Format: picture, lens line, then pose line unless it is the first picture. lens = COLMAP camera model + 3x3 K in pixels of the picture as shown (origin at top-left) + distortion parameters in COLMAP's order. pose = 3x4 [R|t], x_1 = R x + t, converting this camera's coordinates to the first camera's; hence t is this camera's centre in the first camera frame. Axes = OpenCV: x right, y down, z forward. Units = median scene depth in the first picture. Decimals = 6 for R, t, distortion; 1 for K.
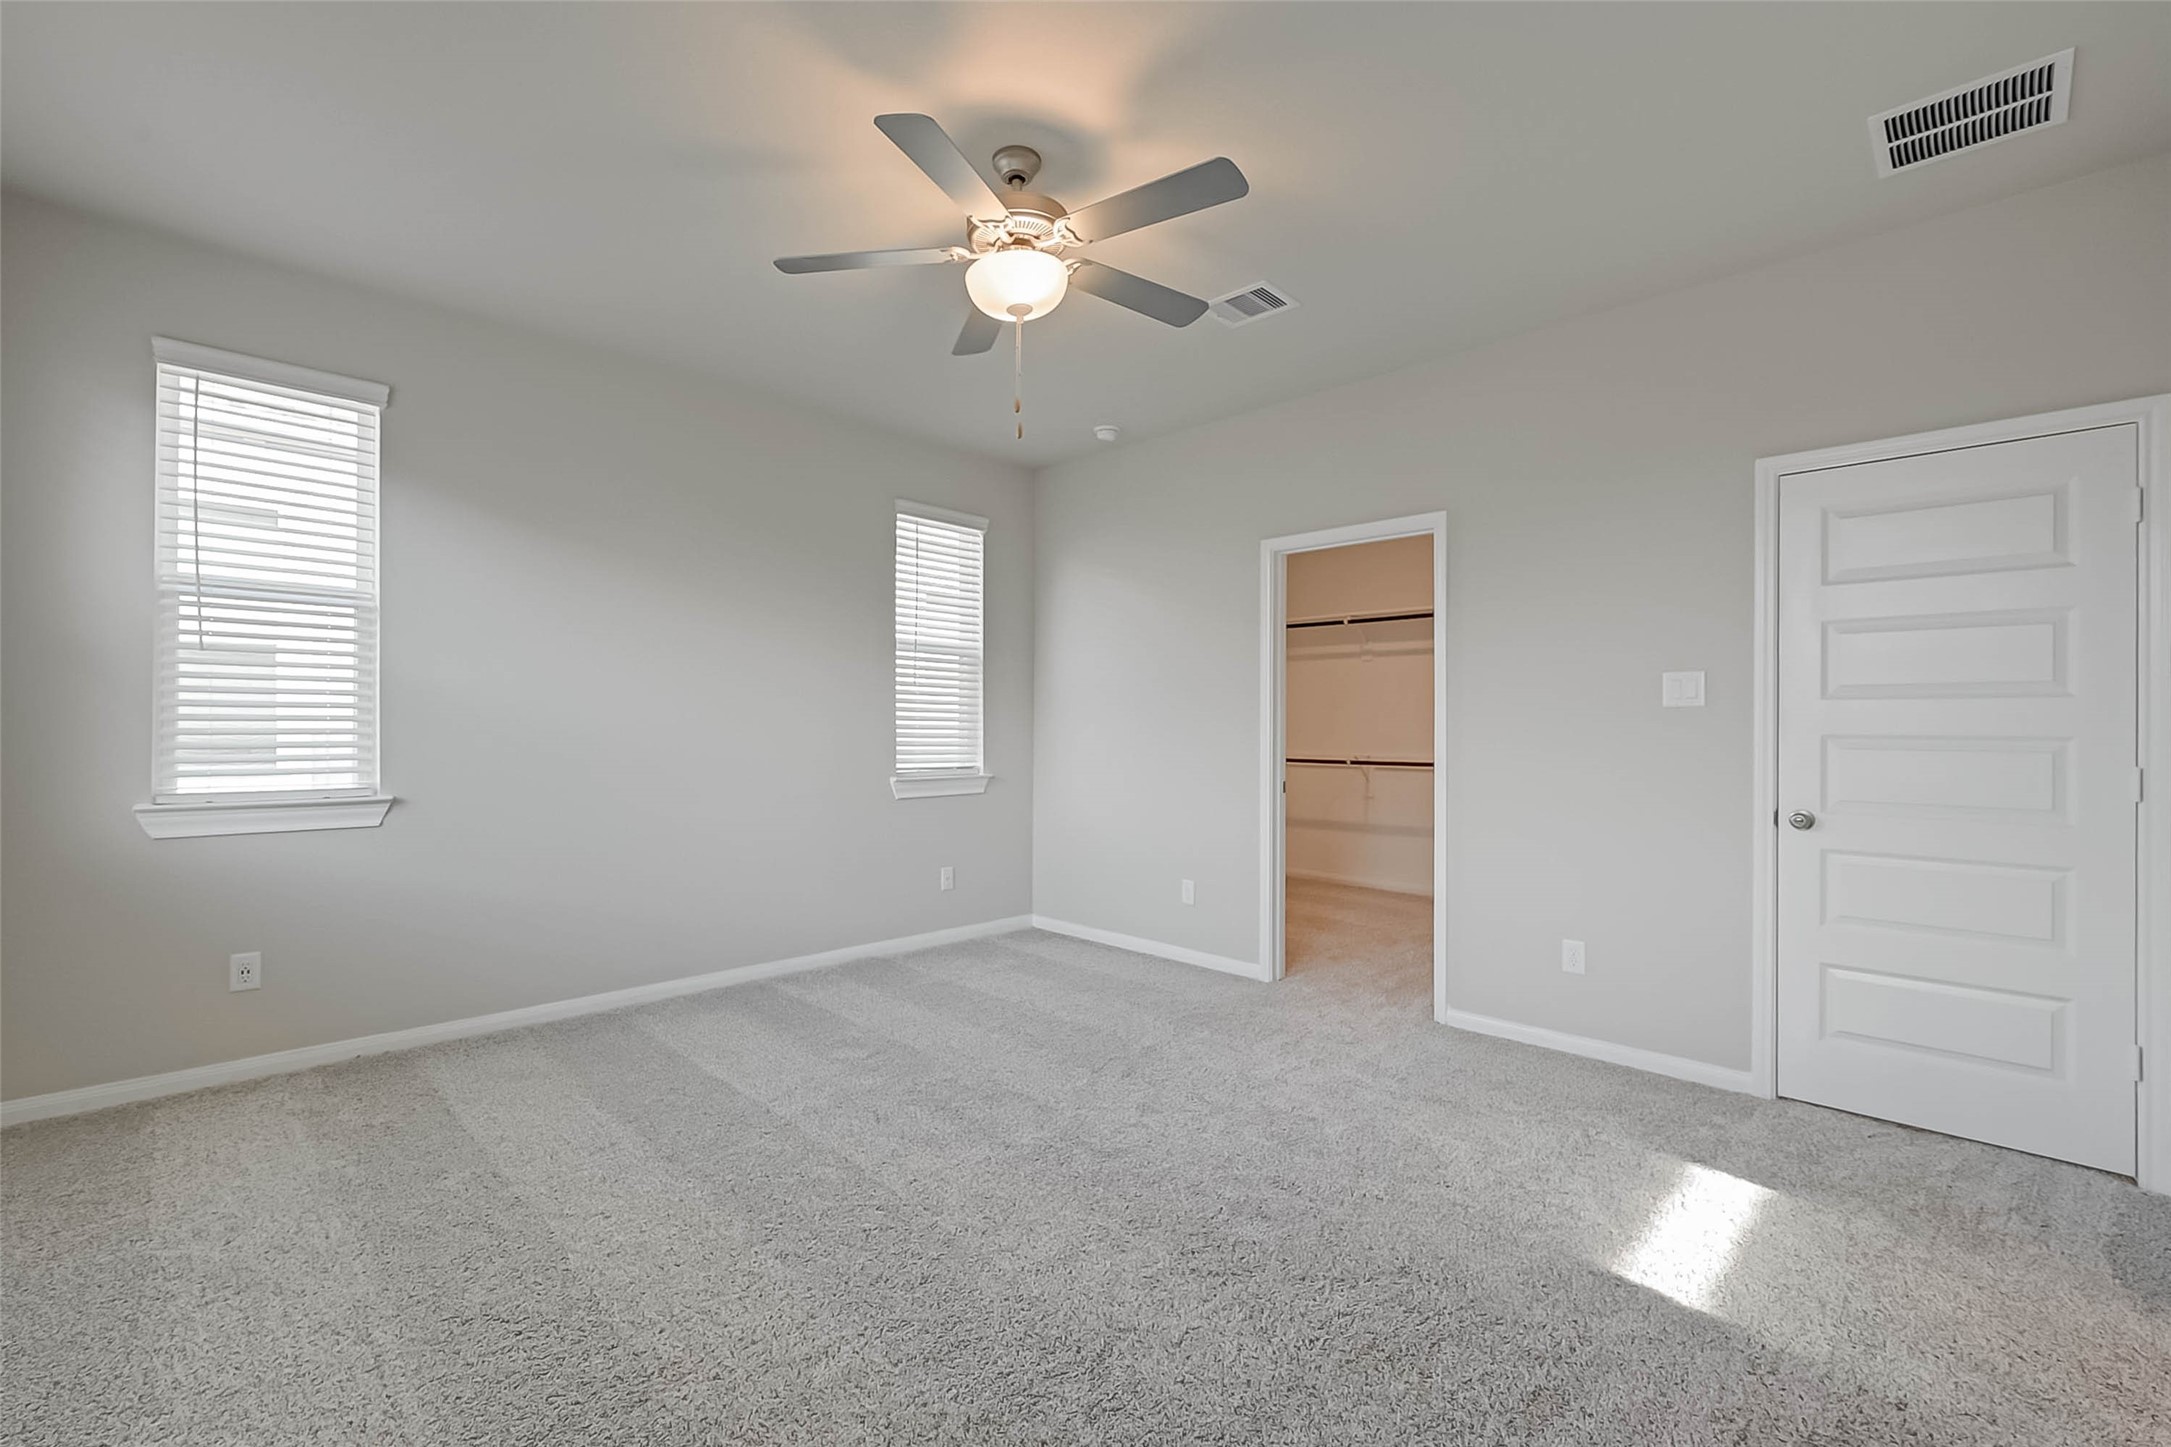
lens RADIAL K [[913.5, 0, 1085.5], [0, 913.5, 723.5], [0, 0, 1]] dist [-0.000560, -0.000252]
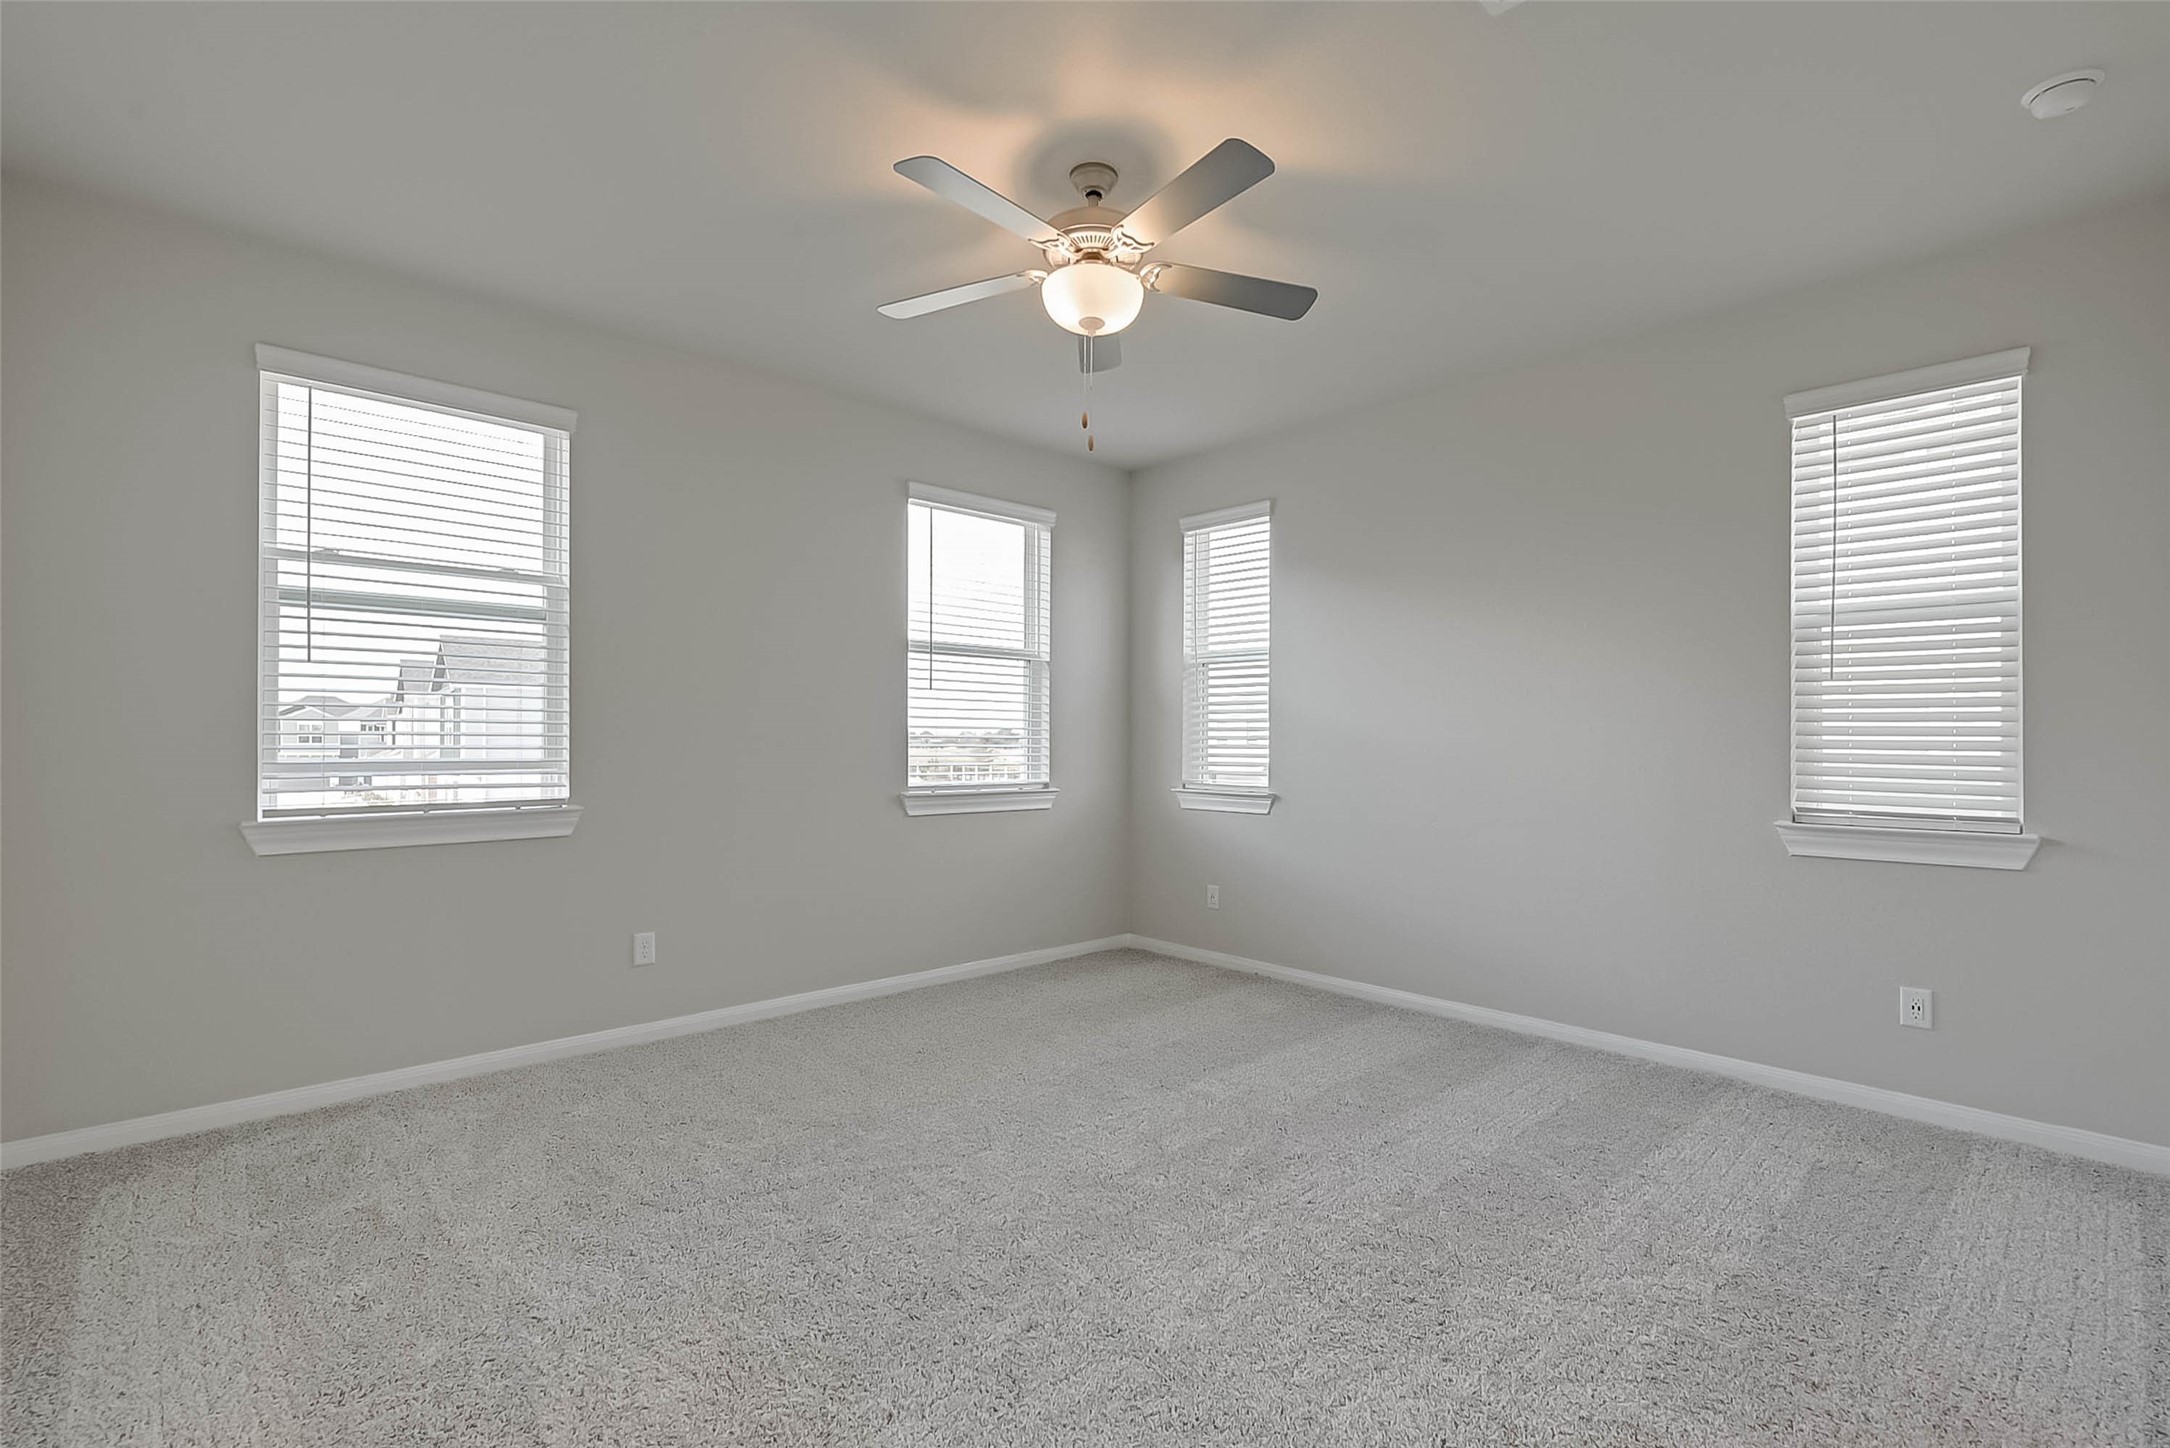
lens RADIAL K [[971.0, 0, 1080.1], [0, 971.0, 734.9], [0, 0, 1]] dist [0.001378, 0.000541]
pose [[-0.021161, -0.014067, -0.999677, 0.689407], [-0.003198, 0.999897, -0.014002, 0.011555], [0.999771, 0.002901, -0.021204, 0.704169]]
